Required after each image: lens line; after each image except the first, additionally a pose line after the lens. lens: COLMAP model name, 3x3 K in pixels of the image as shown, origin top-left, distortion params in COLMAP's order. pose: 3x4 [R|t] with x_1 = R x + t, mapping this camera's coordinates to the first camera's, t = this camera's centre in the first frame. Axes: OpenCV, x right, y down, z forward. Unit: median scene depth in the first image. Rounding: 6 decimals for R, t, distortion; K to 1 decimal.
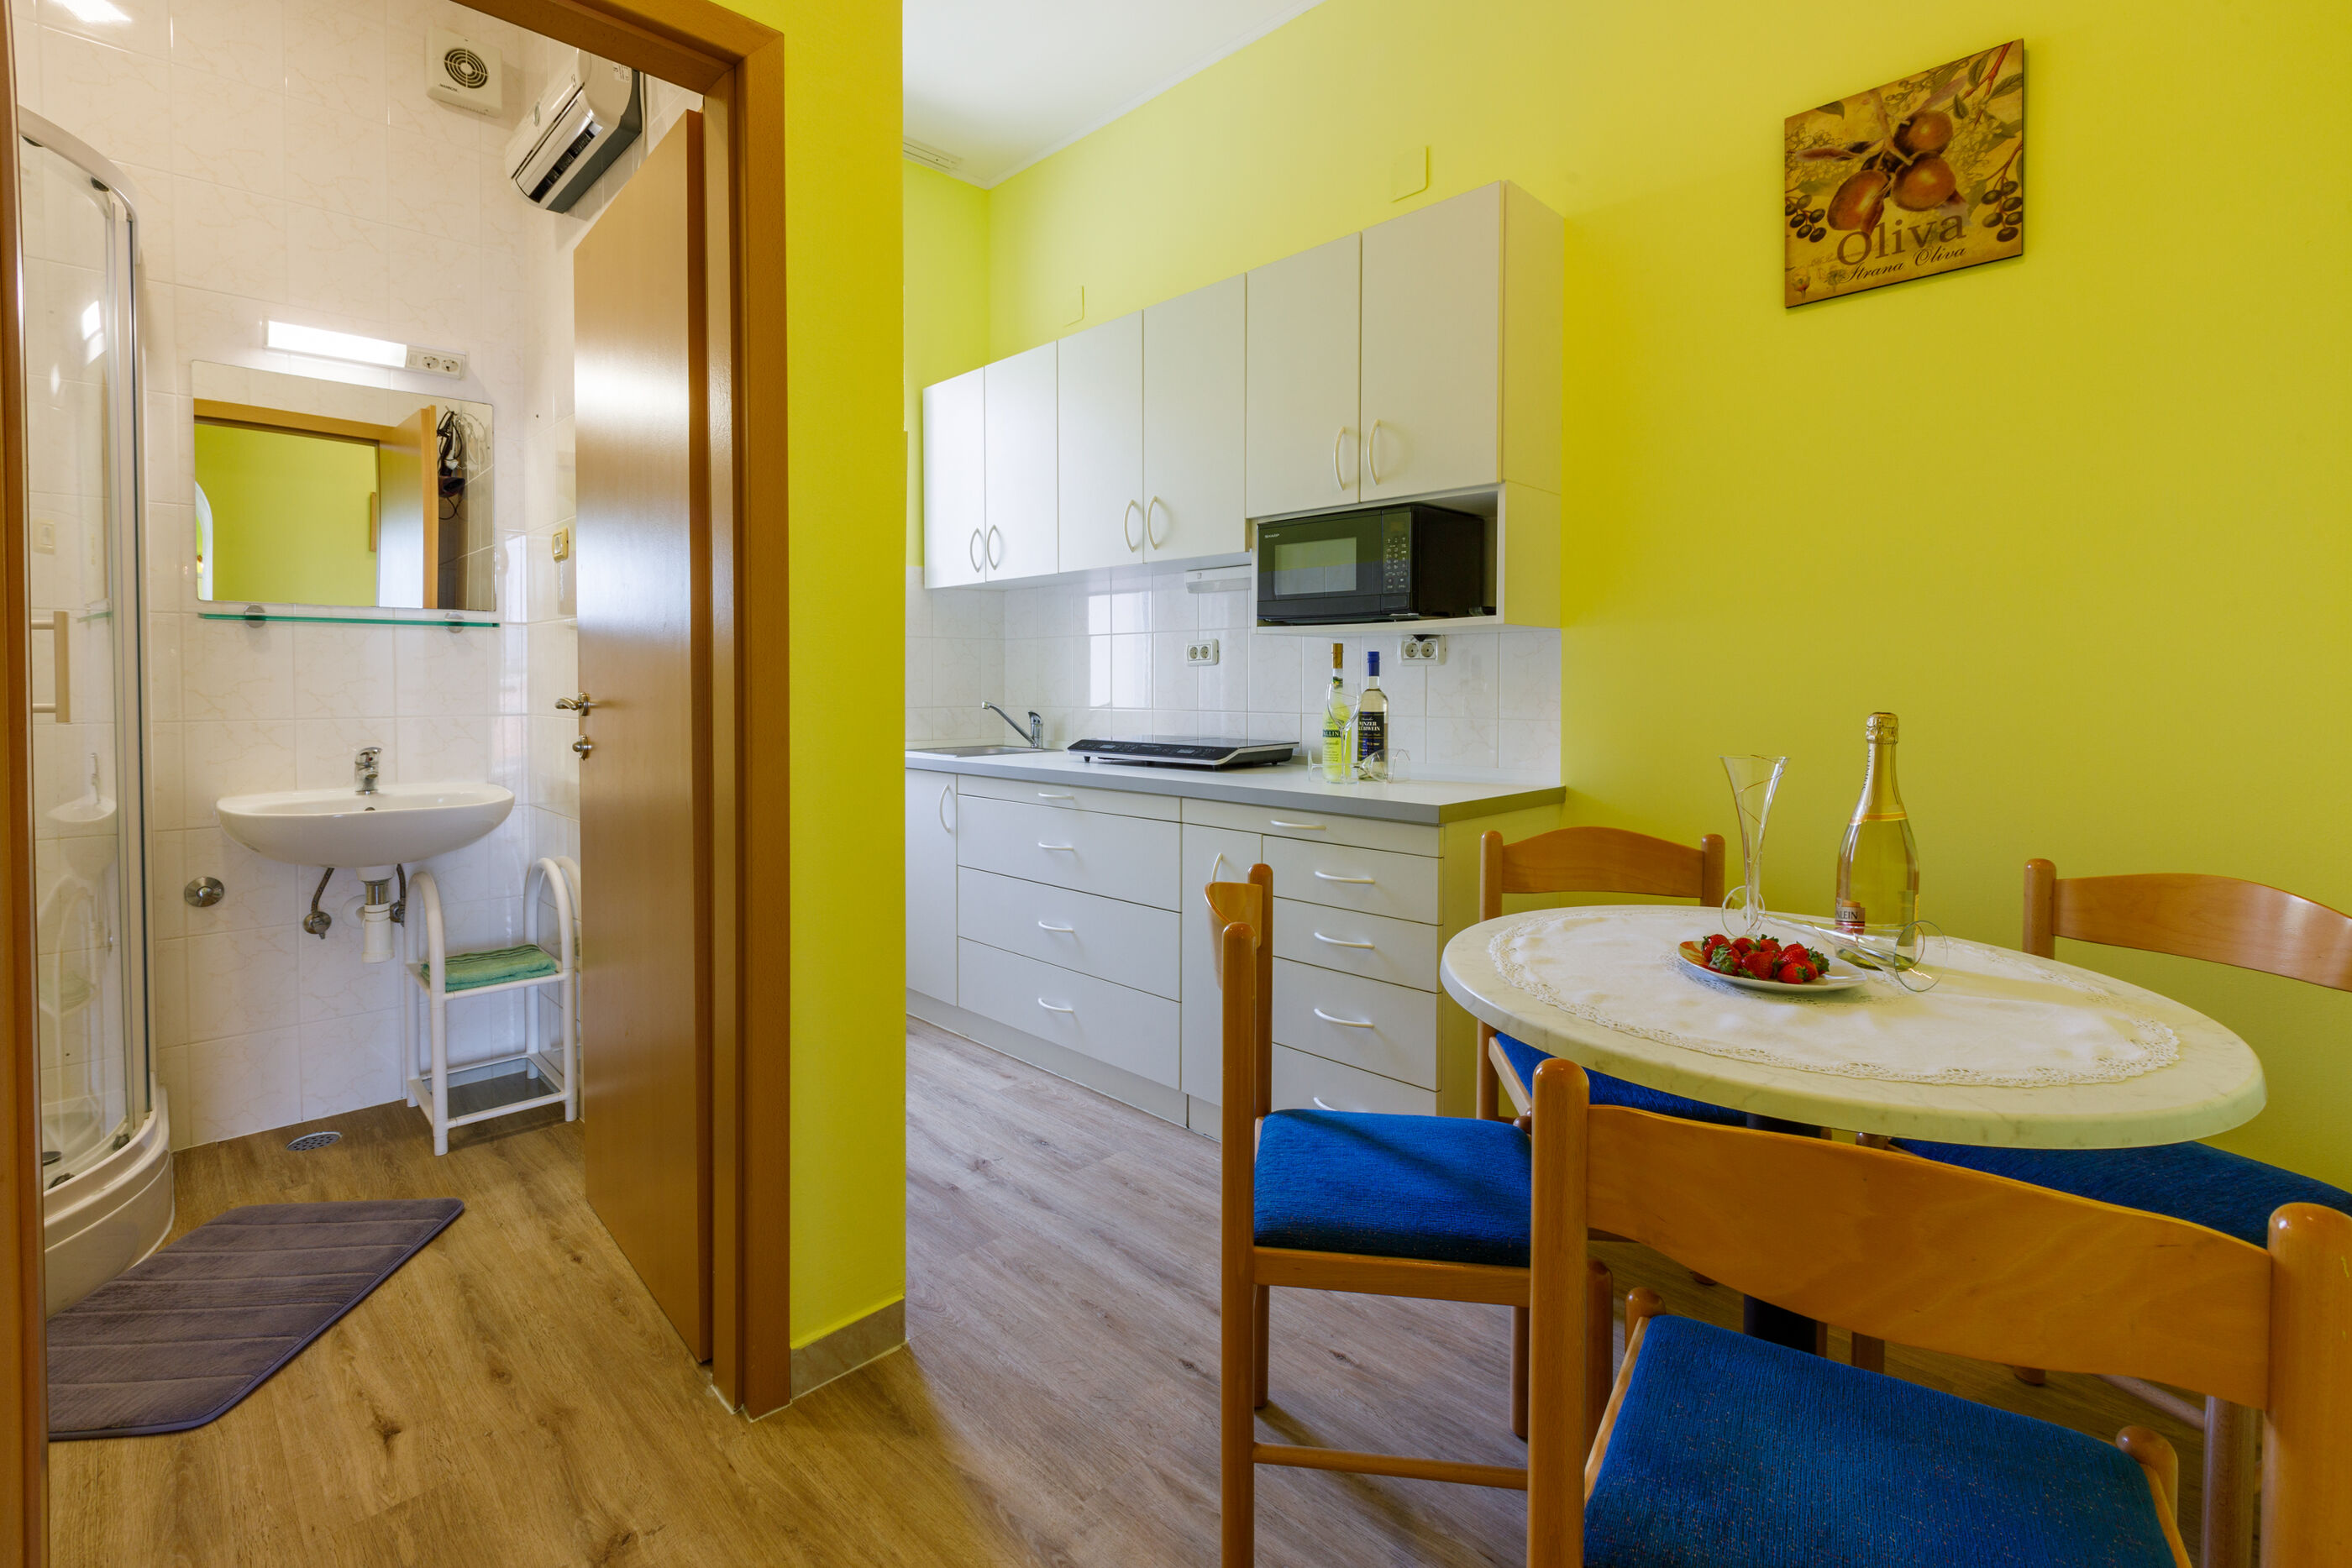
lens RADIAL K [[1074.1, 0, 1166.9], [0, 1074.1, 677.7], [0, 0, 1]] dist [0.002197, -0.000121]
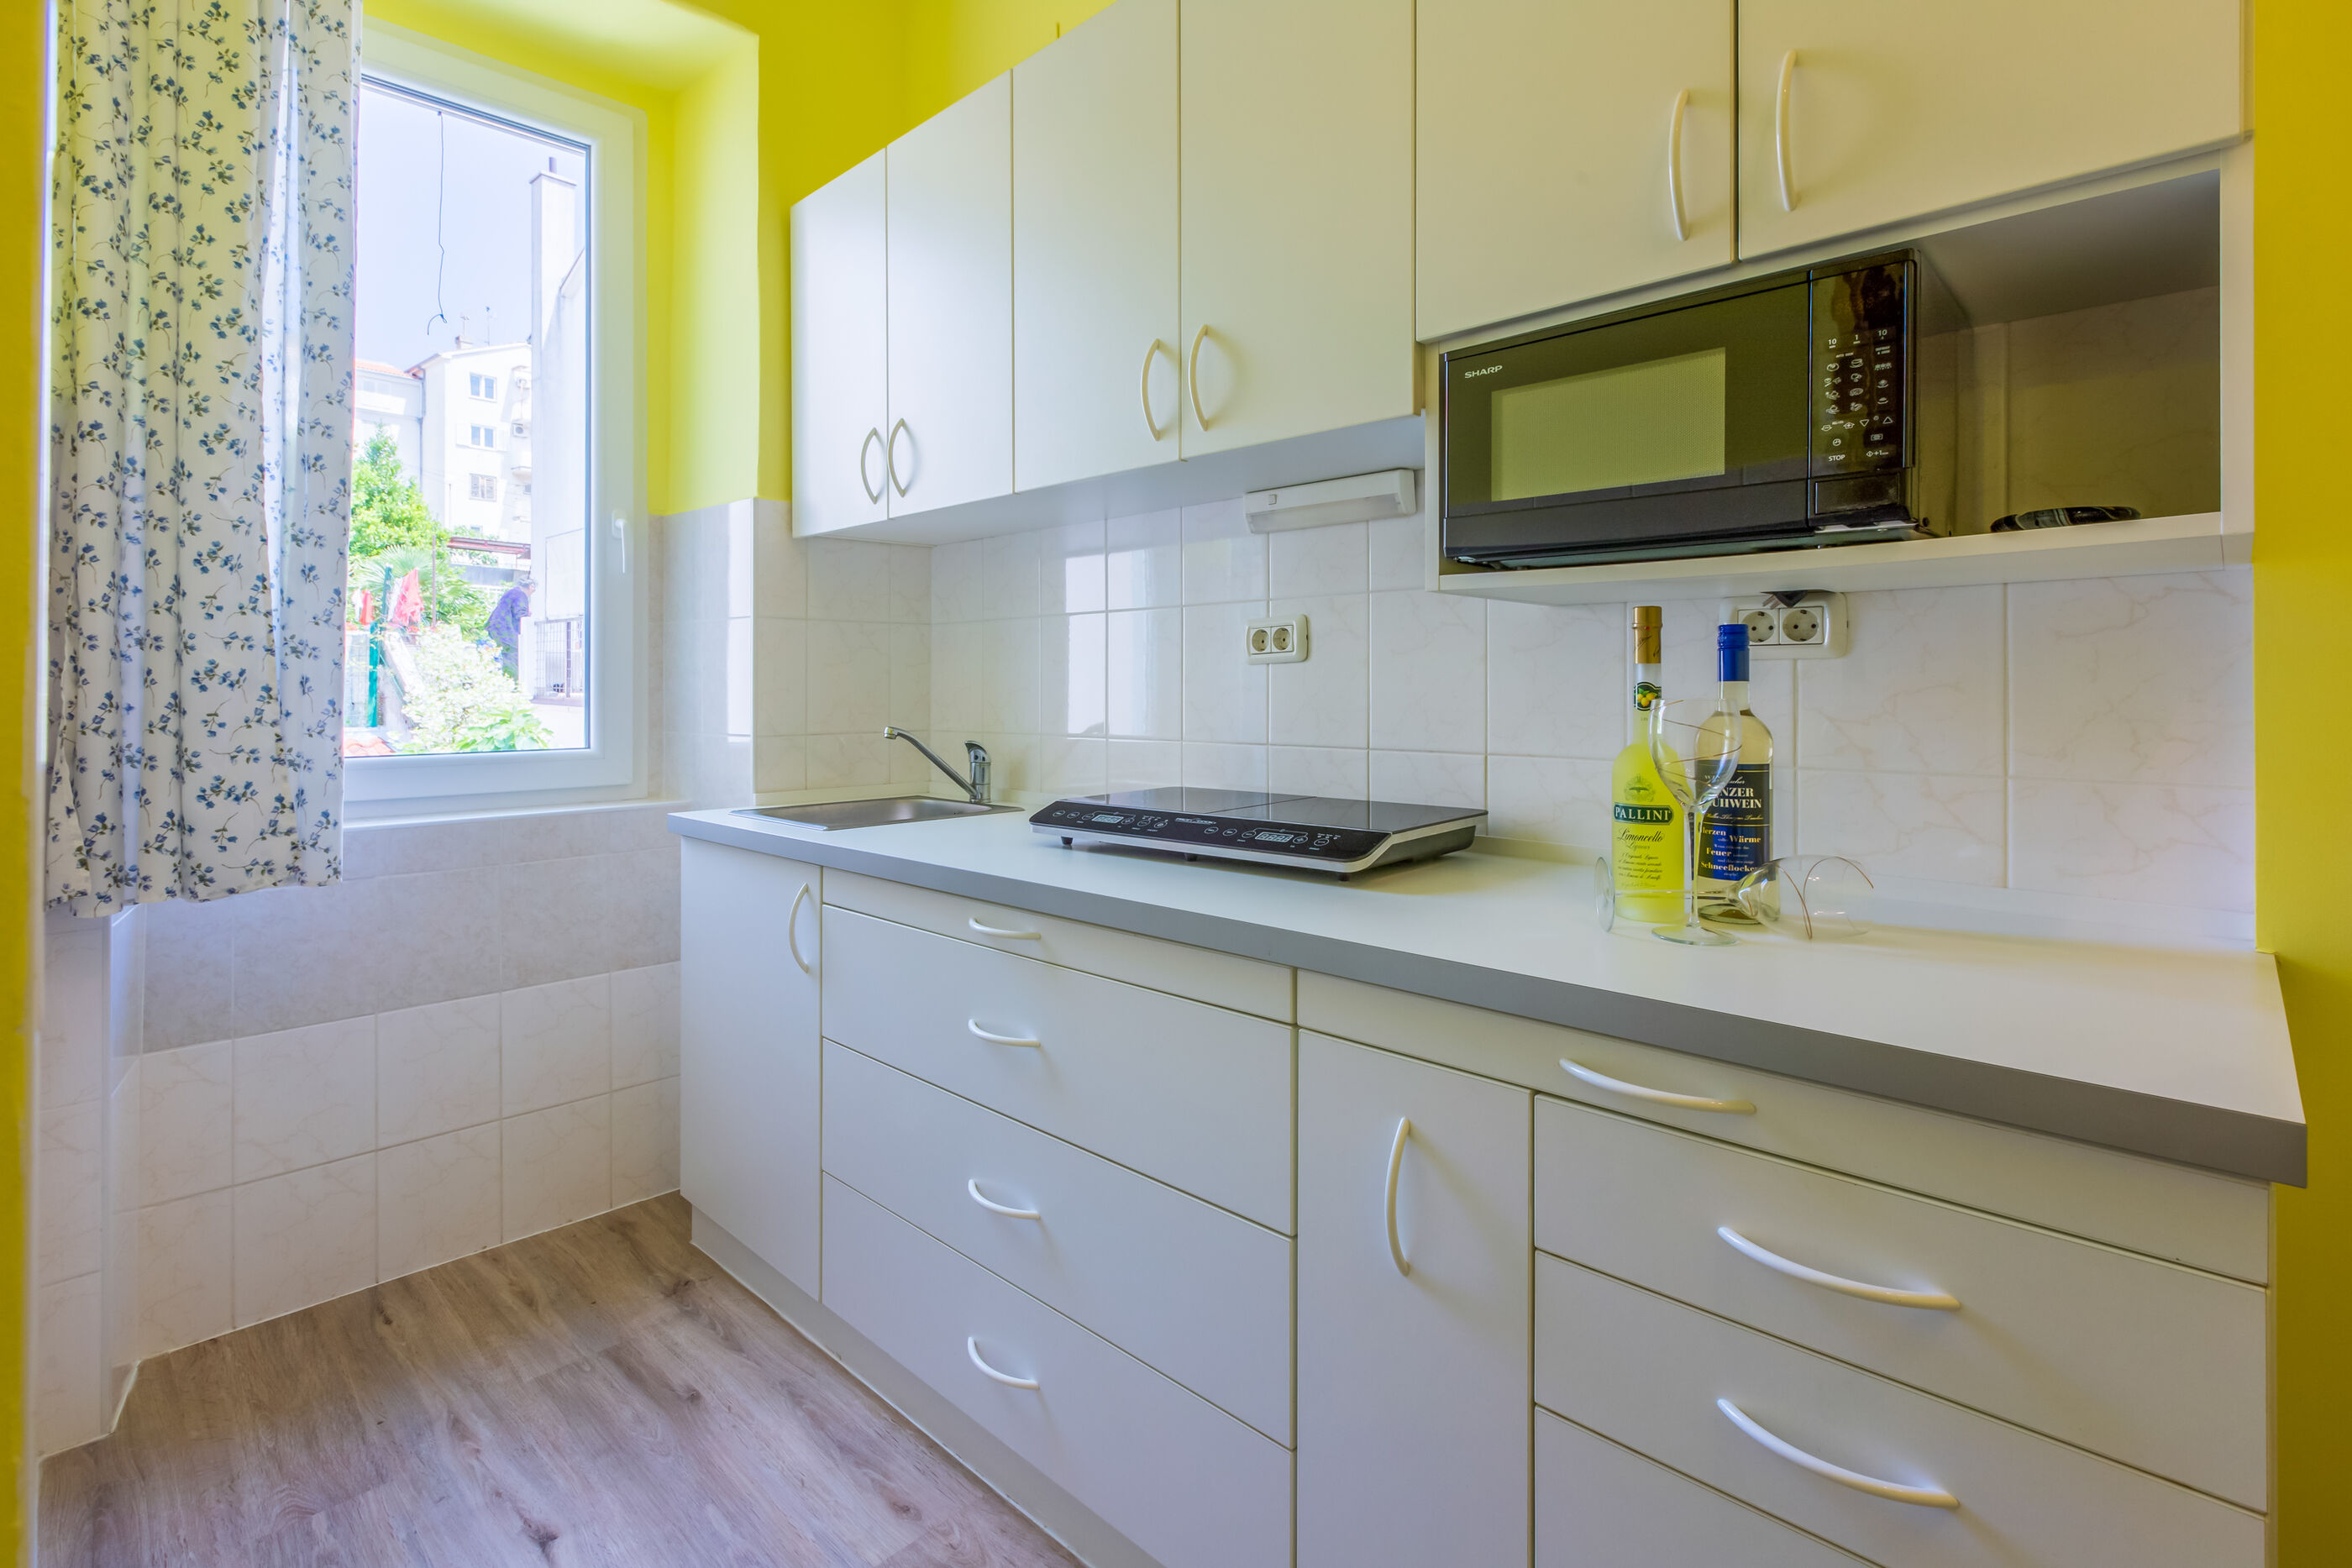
lens RADIAL K [[1074.1, 0, 1166.9], [0, 1074.1, 677.7], [0, 0, 1]] dist [0.002197, -0.000121]
pose [[0.999459, 0.001663, 0.032842, -0.046104], [-0.001335, 0.999949, -0.010022, 0.001652], [-0.032857, 0.009973, 0.999410, 0.510486]]
